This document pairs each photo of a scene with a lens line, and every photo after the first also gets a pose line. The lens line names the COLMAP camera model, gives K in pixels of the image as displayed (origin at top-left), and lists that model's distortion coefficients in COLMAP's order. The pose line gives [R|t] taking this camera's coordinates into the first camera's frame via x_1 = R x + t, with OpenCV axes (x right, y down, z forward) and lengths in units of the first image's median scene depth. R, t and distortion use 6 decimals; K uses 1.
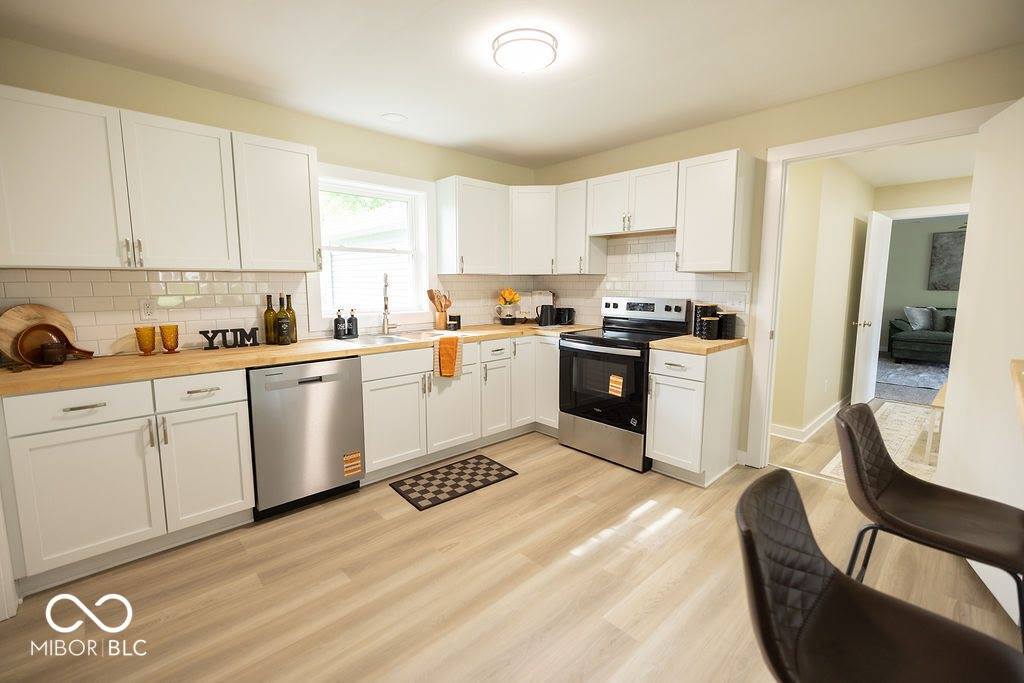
lens RADIAL K [[435.5, 0, 523.9], [0, 435.5, 337.3], [0, 0, 1]] dist [0.002980, 0.000645]
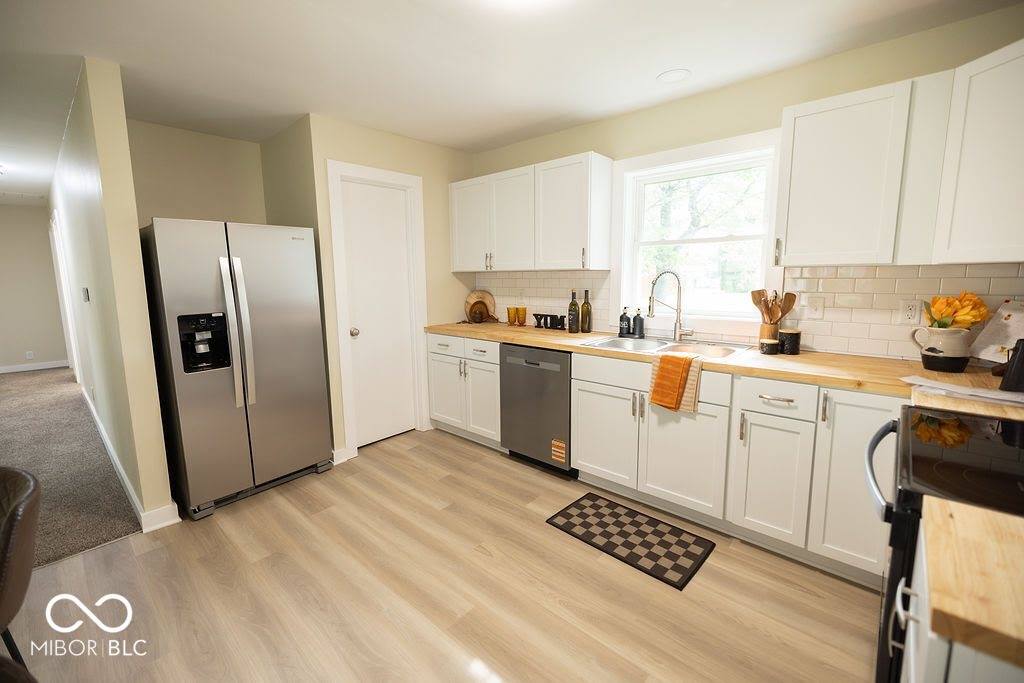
lens RADIAL K [[435.5, 0, 513.9], [0, 435.5, 338.0], [0, 0, 1]] dist [0.002980, 0.000645]
pose [[0.073690, 0.146203, -0.986506, 0.547101], [-0.116512, 0.983684, 0.137081, -0.102829], [0.990452, 0.104839, 0.089522, 0.686554]]
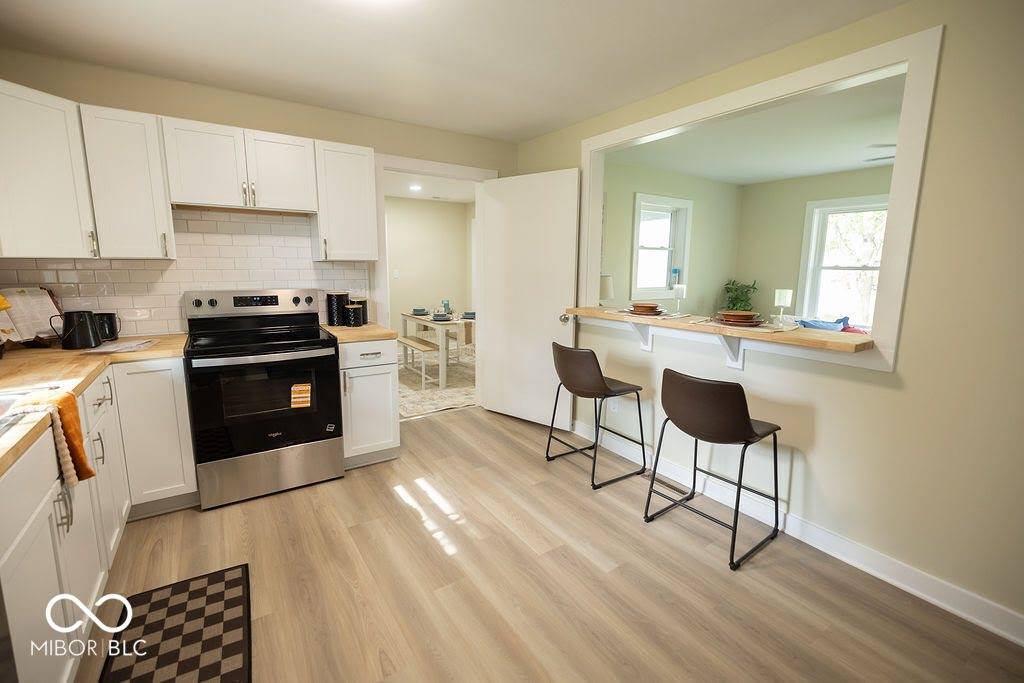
lens RADIAL K [[435.5, 0, 495.8], [0, 435.5, 338.0], [0, 0, 1]] dist [0.002980, 0.000645]
pose [[0.211106, -0.156358, 0.964876, -0.532550], [0.120794, 0.983730, 0.132984, -0.068758], [-0.969971, 0.088477, 0.226559, 0.465860]]
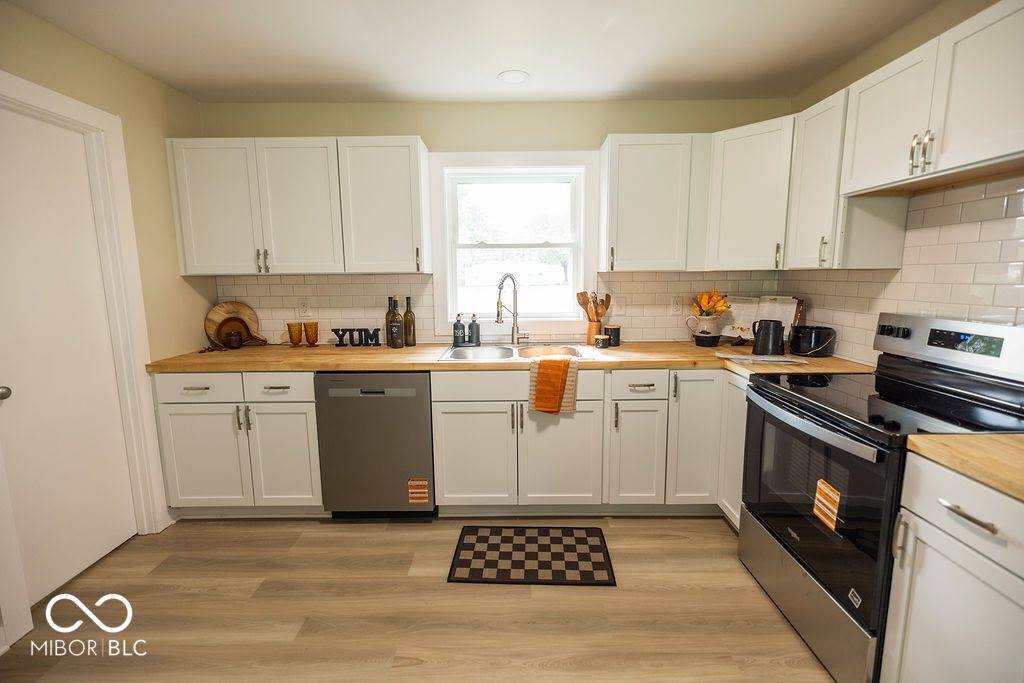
lens RADIAL K [[435.5, 0, 519.1], [0, 435.5, 336.2], [0, 0, 1]] dist [0.002980, 0.000645]
pose [[0.723084, 0.092578, -0.684528, 0.296504], [-0.080463, 0.995521, 0.049643, -0.074480], [0.686058, 0.019183, 0.727294, 0.439025]]
